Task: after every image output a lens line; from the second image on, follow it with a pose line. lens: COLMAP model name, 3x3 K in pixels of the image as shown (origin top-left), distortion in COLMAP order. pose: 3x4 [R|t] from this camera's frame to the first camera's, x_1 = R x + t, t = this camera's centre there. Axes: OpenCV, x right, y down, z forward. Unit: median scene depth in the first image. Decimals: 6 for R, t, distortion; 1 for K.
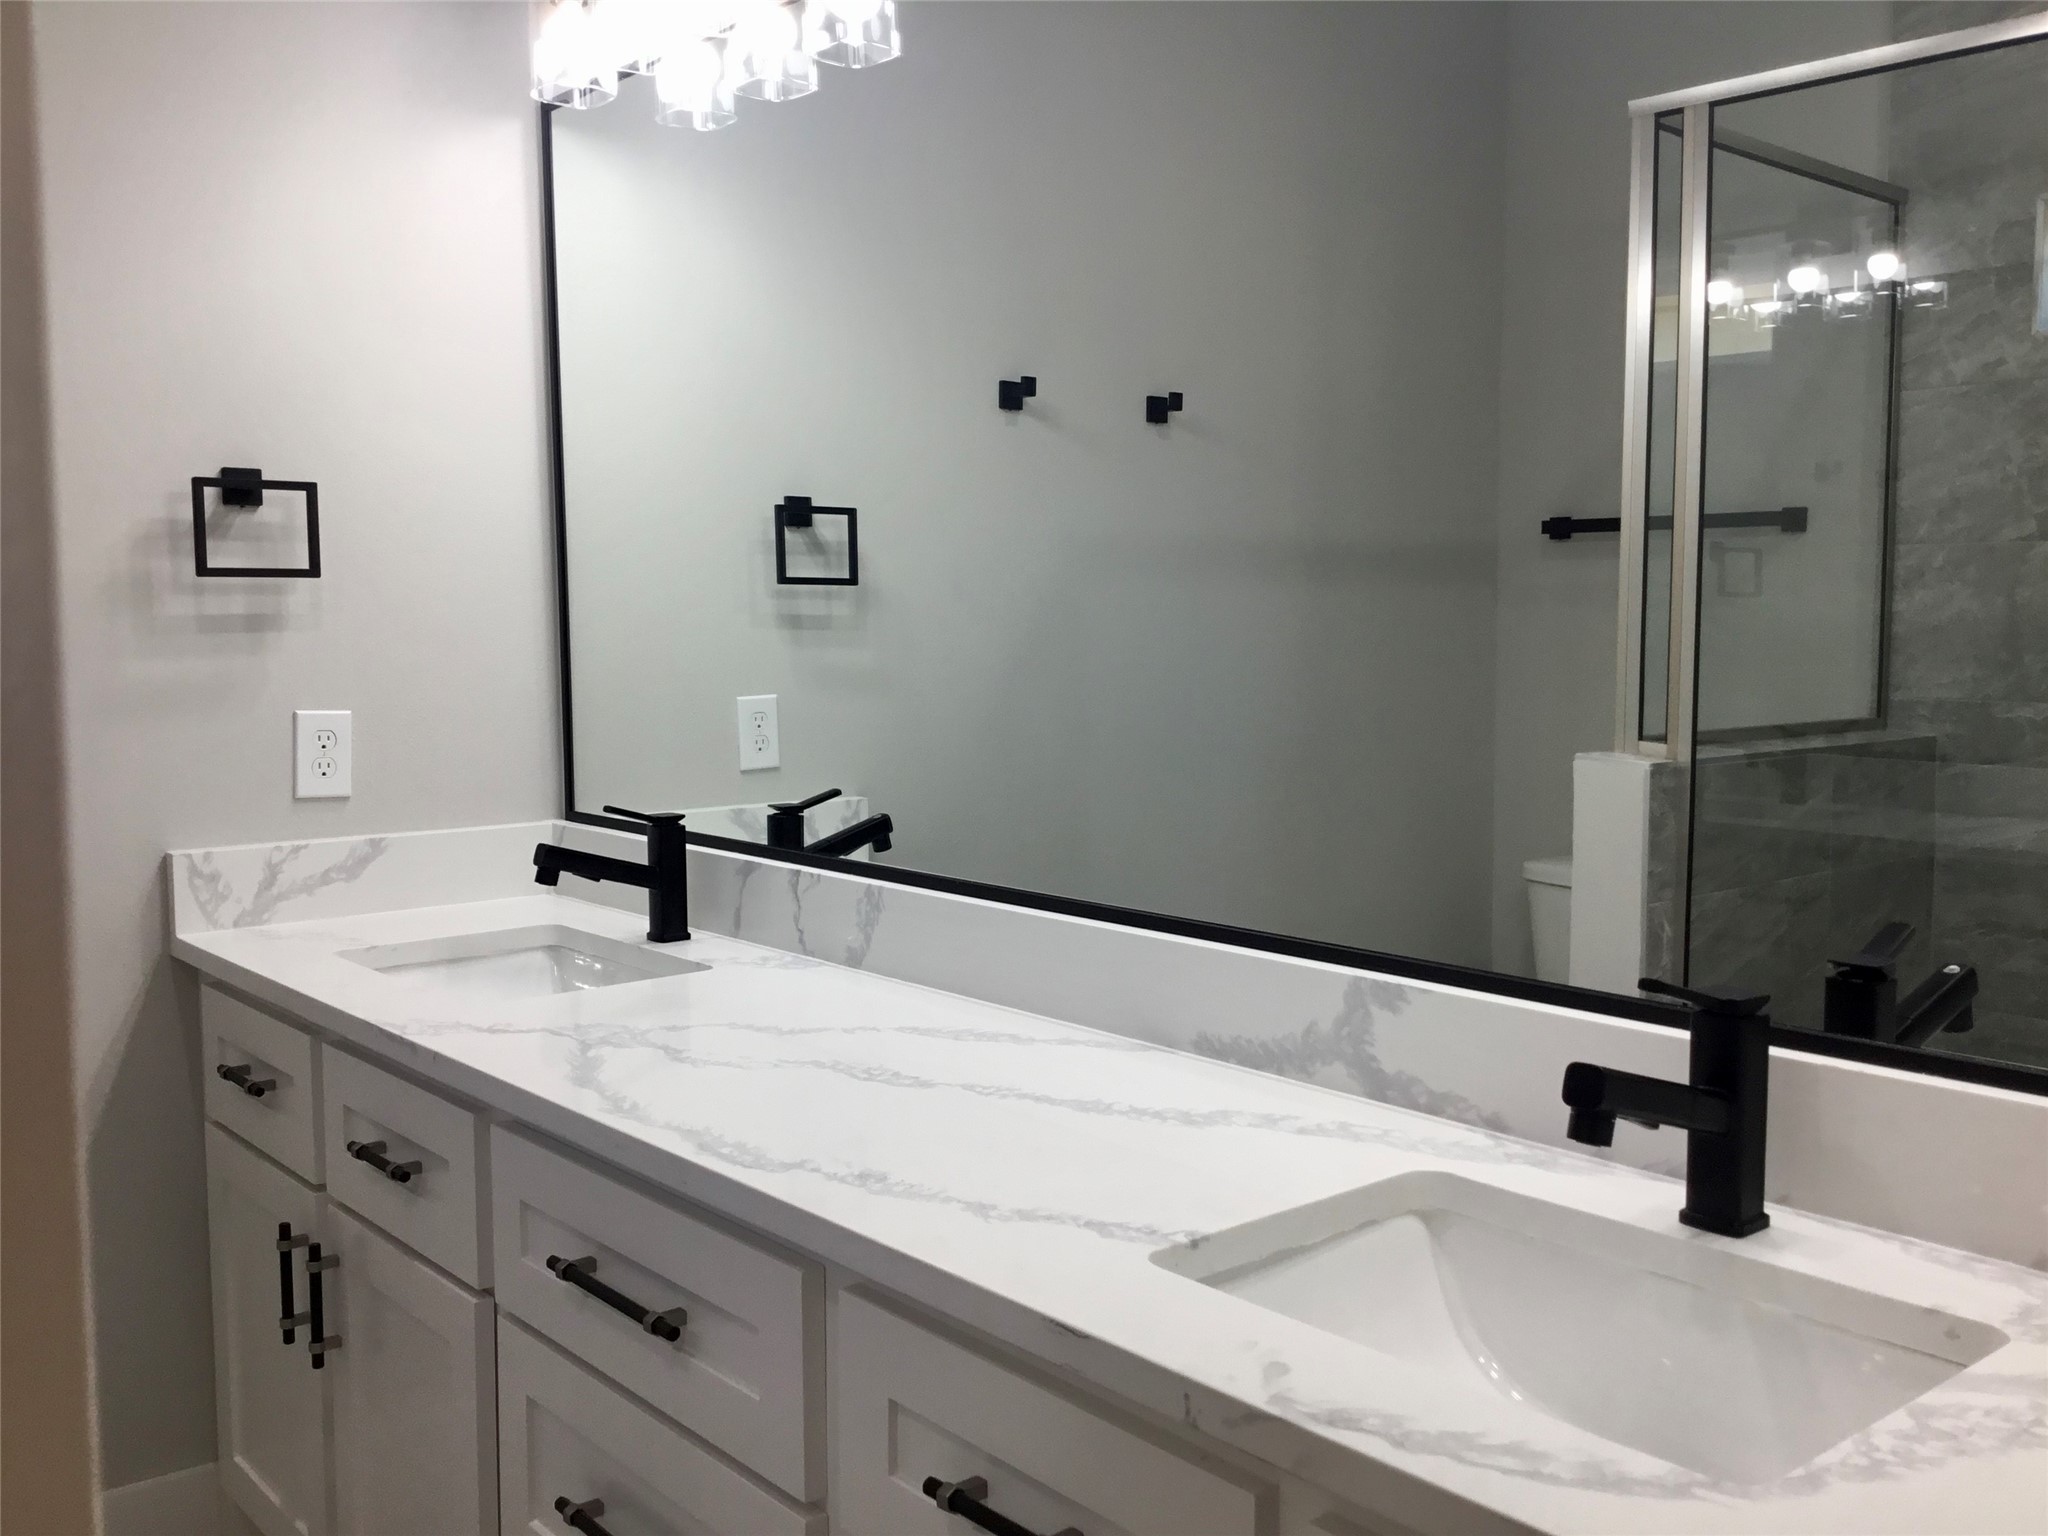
lens RADIAL K [[1848.4, 0, 1024.0], [0, 1848.4, 768.0], [0, 0, 1]] dist [0.141543, -0.256239]
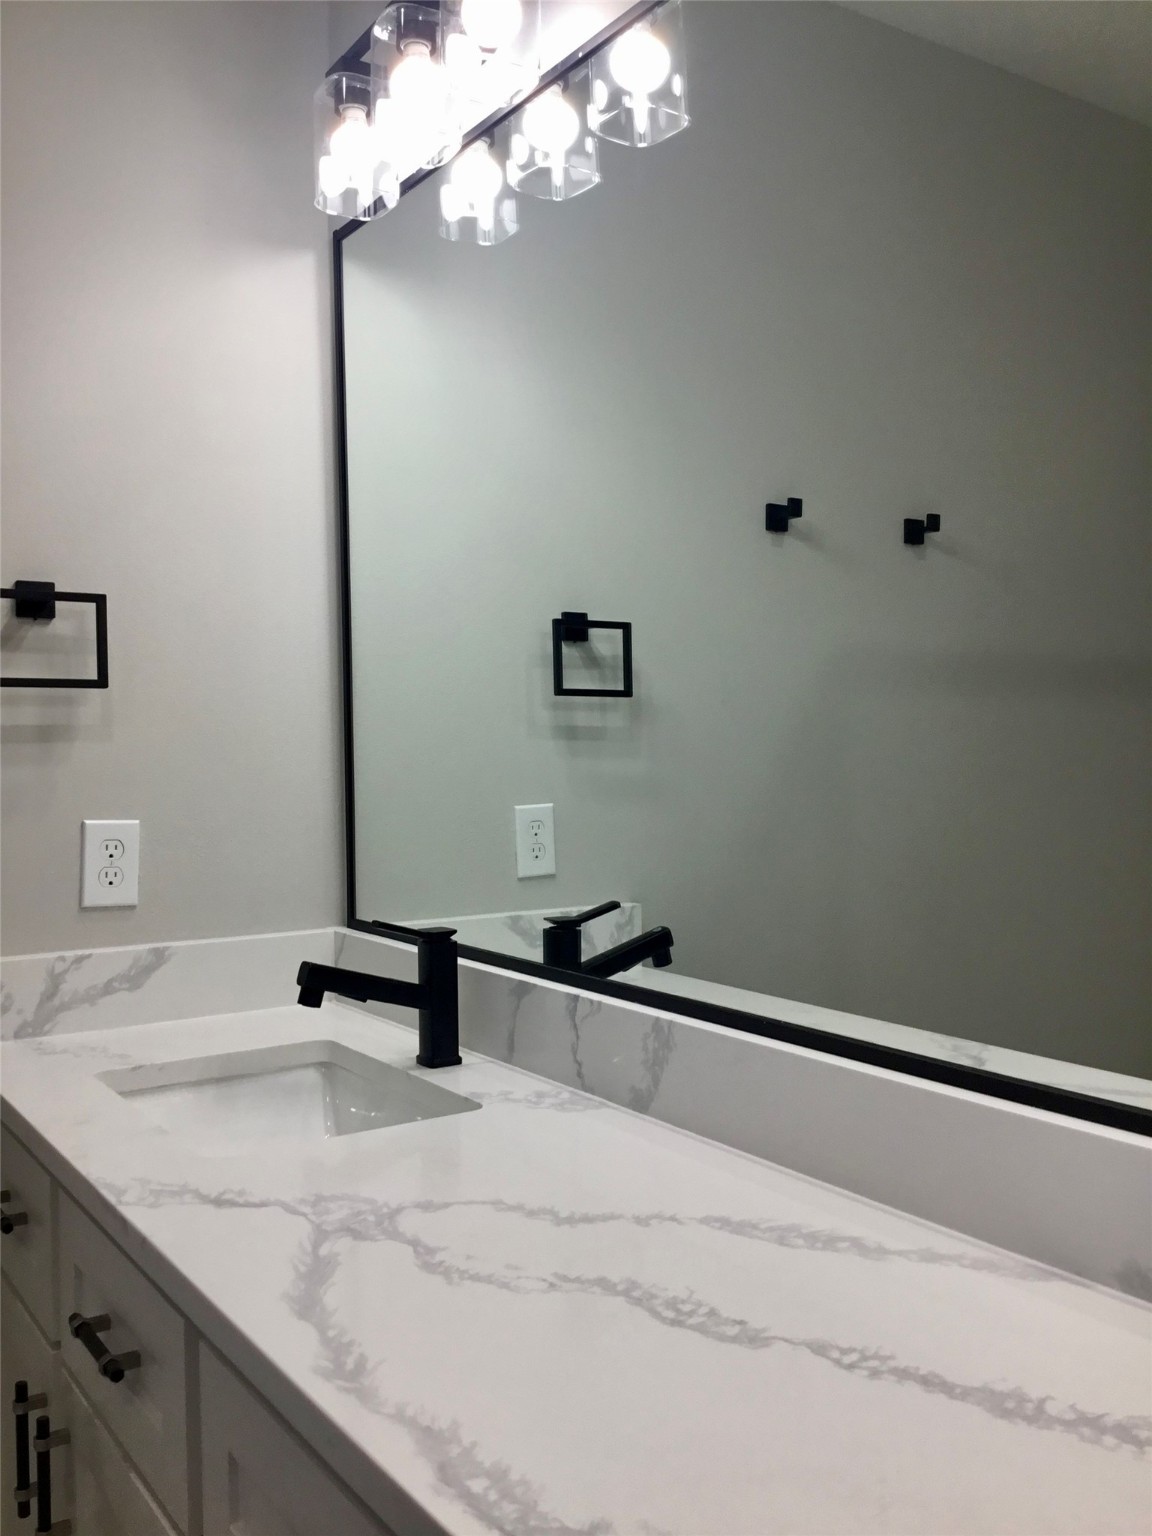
lens RADIAL K [[1376.4, 0, 576.0], [0, 1376.4, 768.0], [0, 0, 1]] dist [0.058523, -0.129493]
pose [[0.993329, -0.004816, -0.115216, -0.039992], [-0.002900, 0.997768, -0.066709, -0.009959], [0.115280, 0.066598, 0.991098, 0.296304]]
